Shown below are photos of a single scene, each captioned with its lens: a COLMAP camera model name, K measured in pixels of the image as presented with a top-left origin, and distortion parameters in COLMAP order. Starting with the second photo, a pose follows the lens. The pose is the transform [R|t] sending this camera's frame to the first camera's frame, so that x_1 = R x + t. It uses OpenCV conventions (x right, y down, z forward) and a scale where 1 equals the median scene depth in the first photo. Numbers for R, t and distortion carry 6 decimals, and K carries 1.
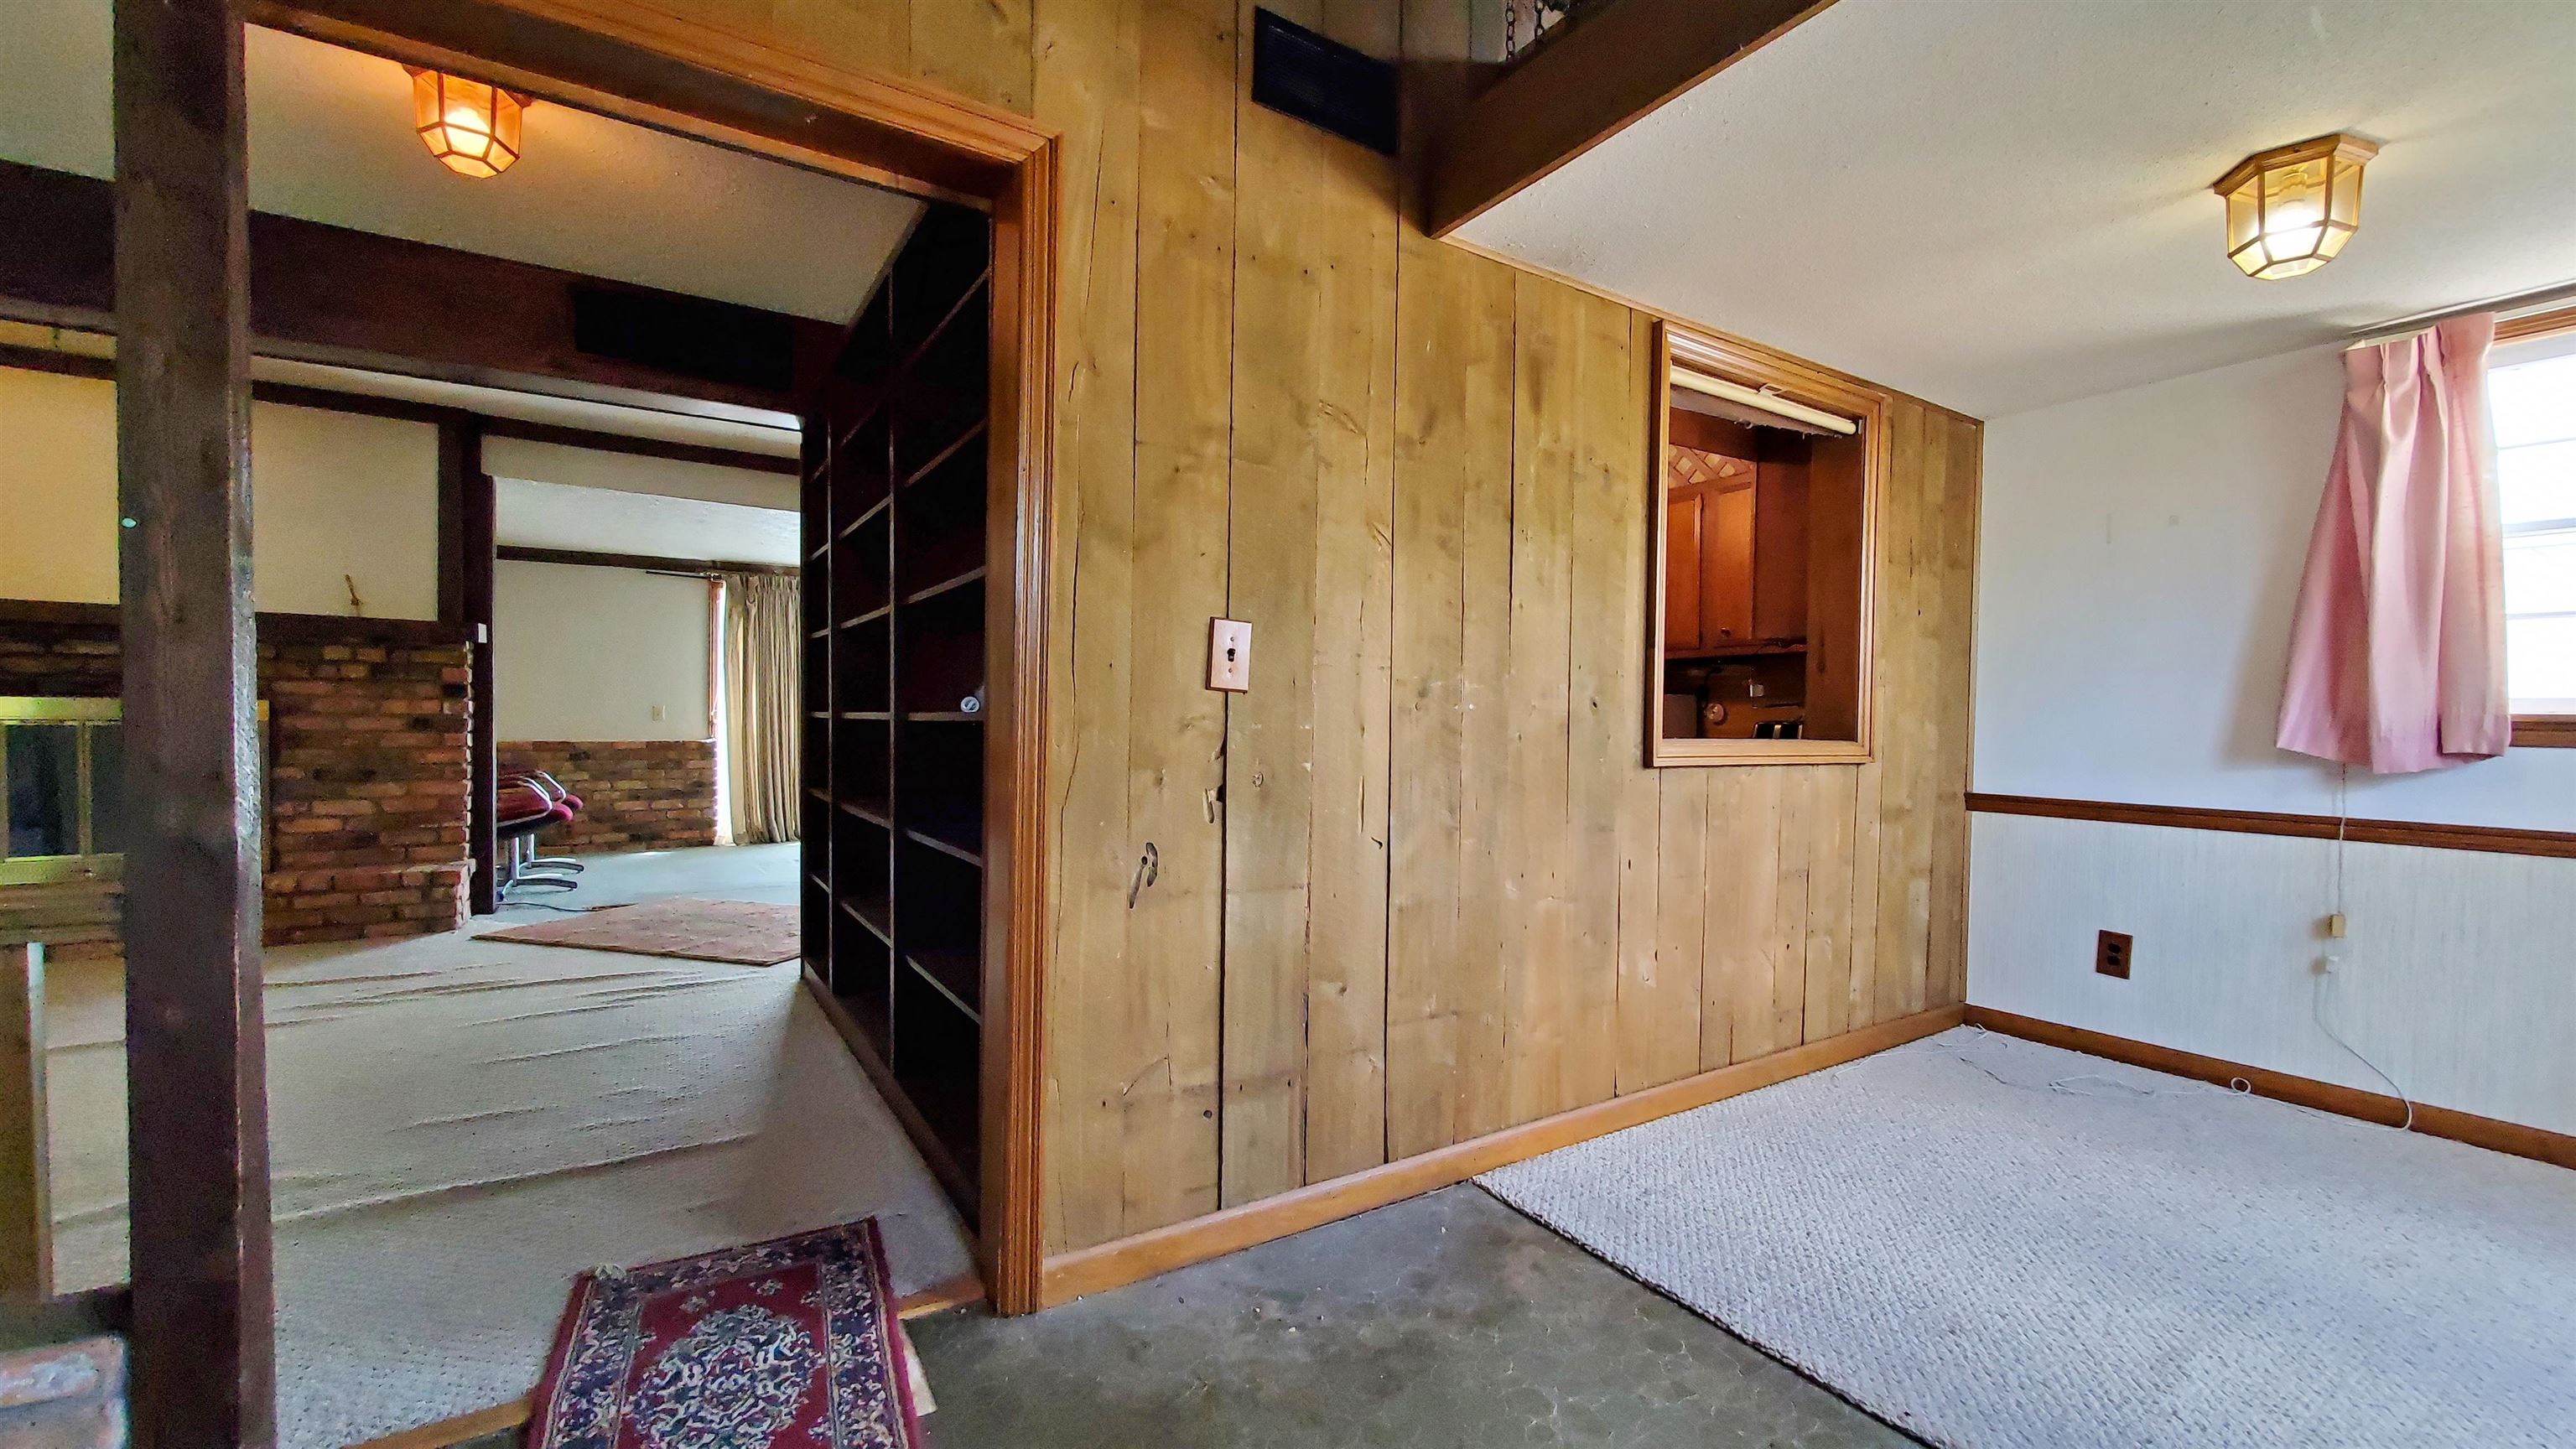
lens RADIAL K [[1021.4, 0, 1325.8], [0, 1021.4, 739.5], [0, 0, 1]] dist [0.001648, -0.004532]
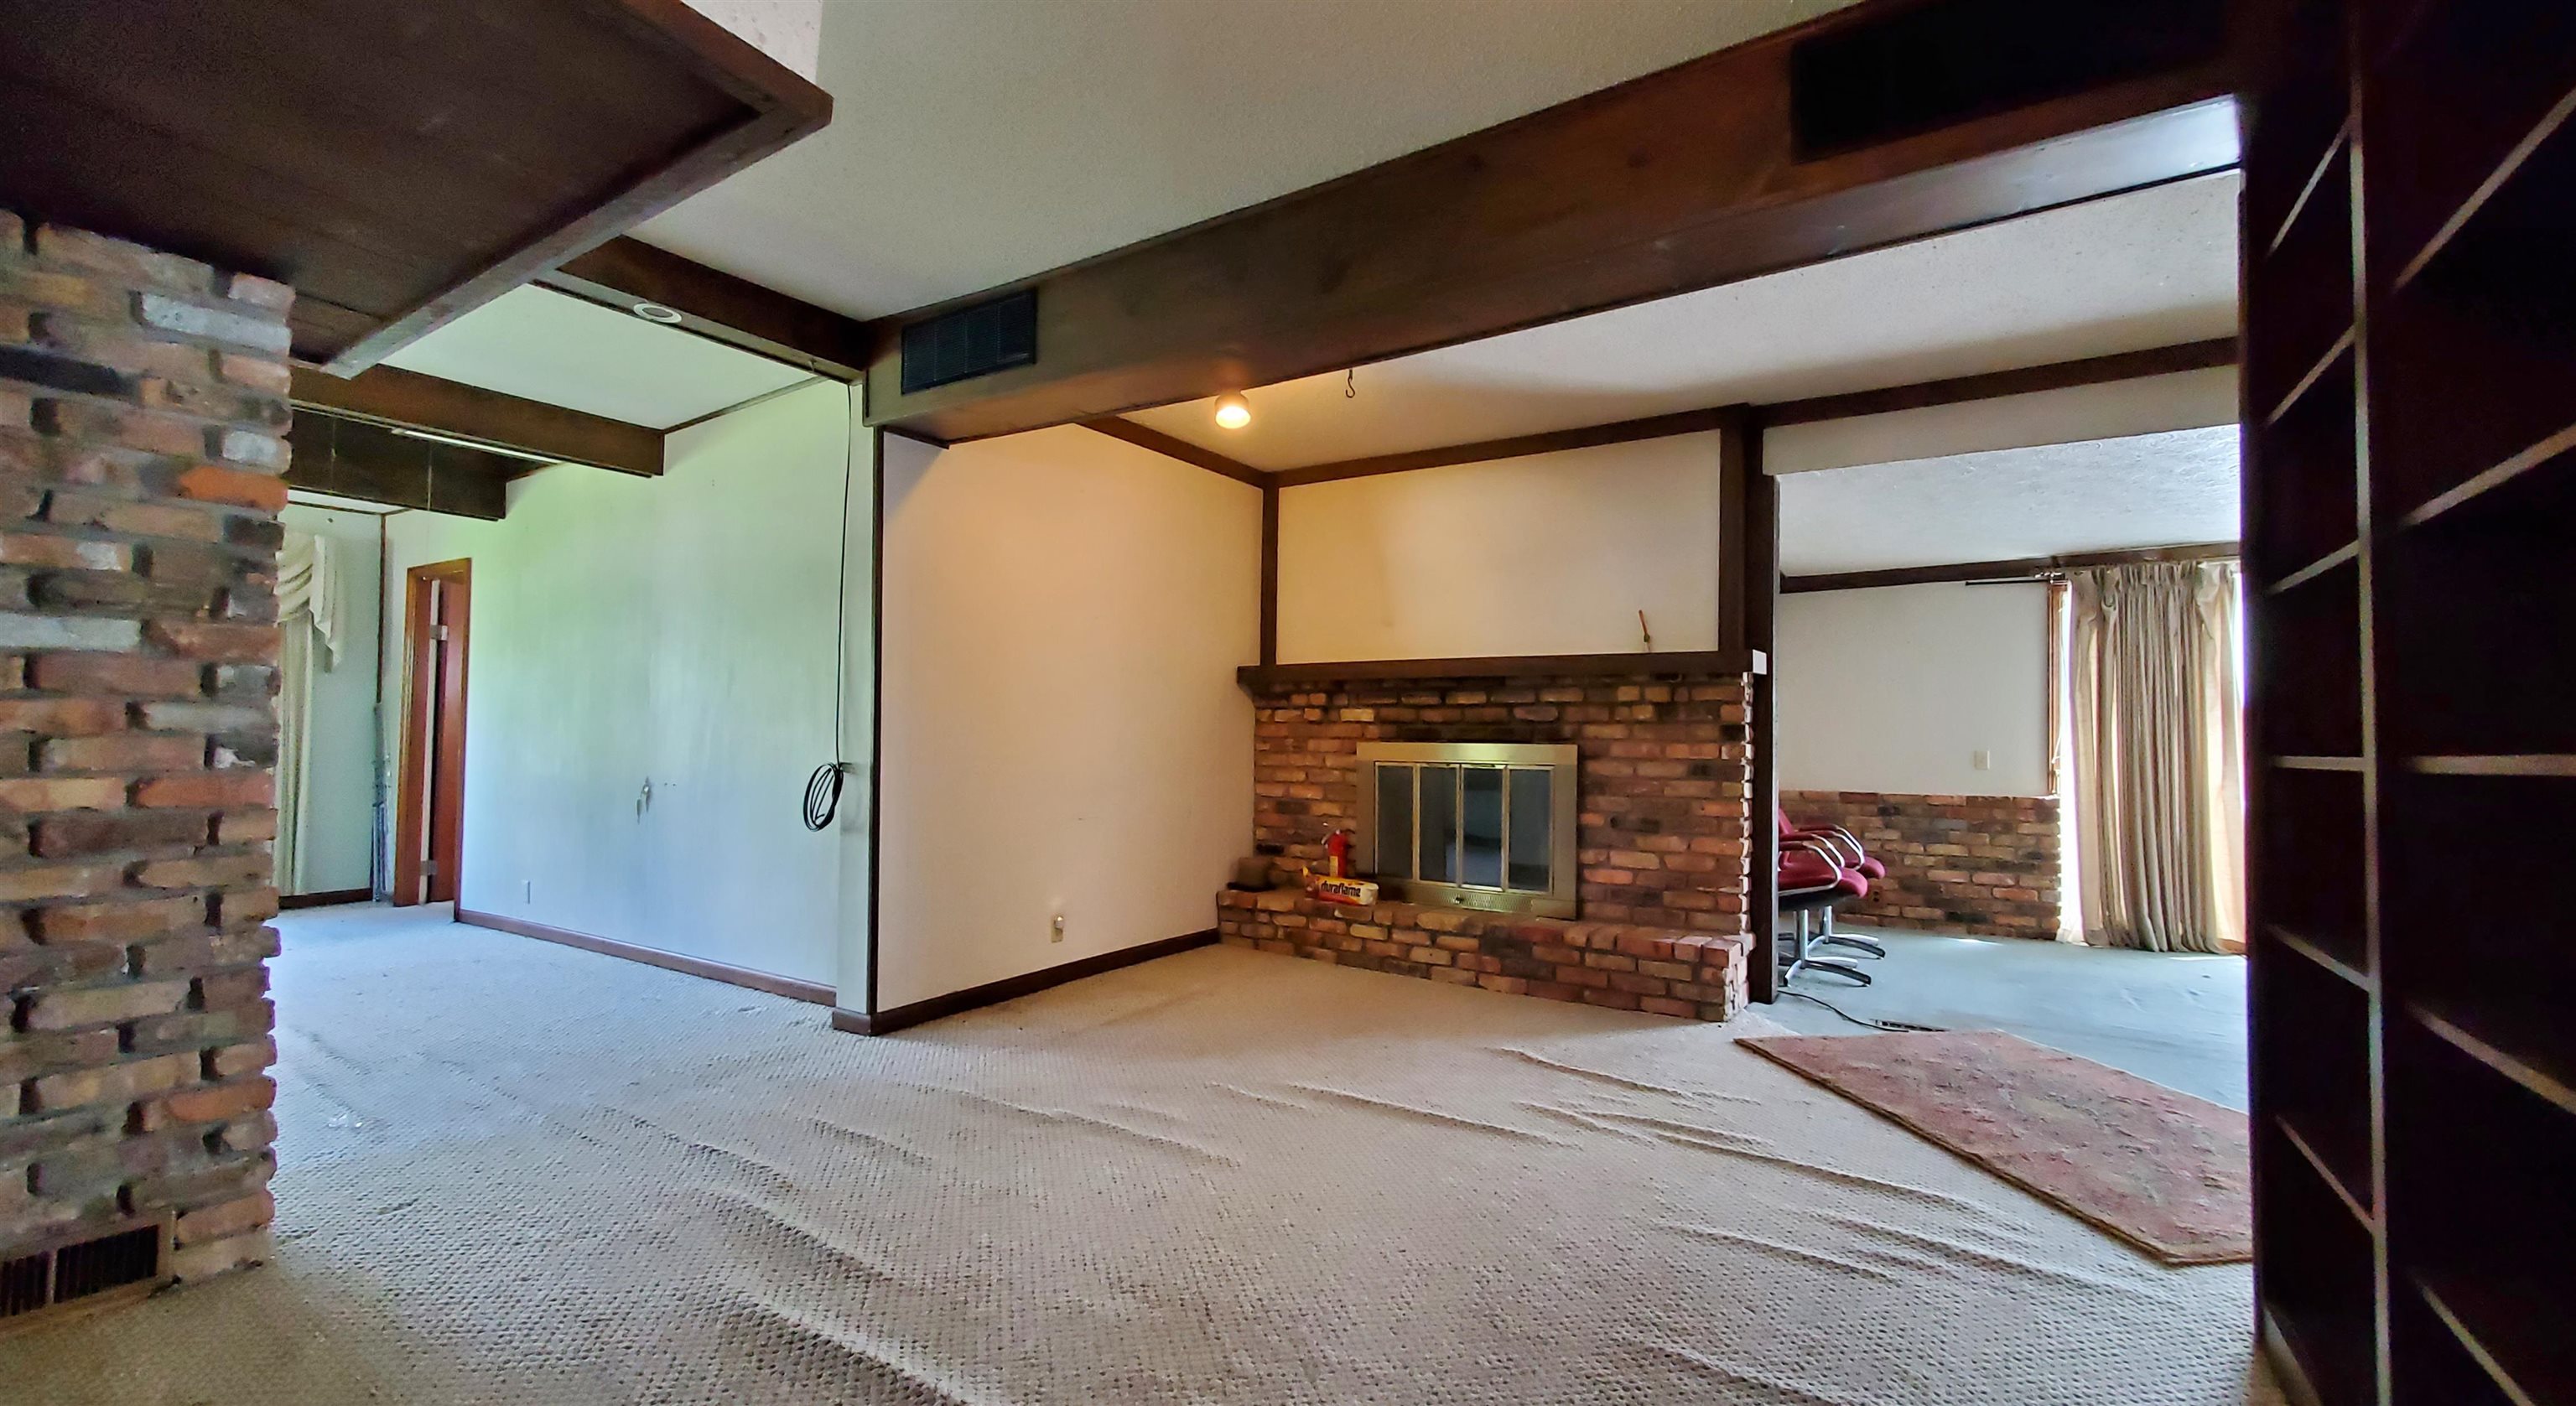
lens RADIAL K [[1031.6, 0, 1328.4], [0, 1031.6, 716.1], [0, 0, 1]] dist [-0.001335, -0.000079]
pose [[0.403327, -0.034737, -0.914396, -0.208972], [-0.029030, 0.998290, -0.050729, -0.007897], [0.914595, 0.047005, 0.401629, 0.354978]]
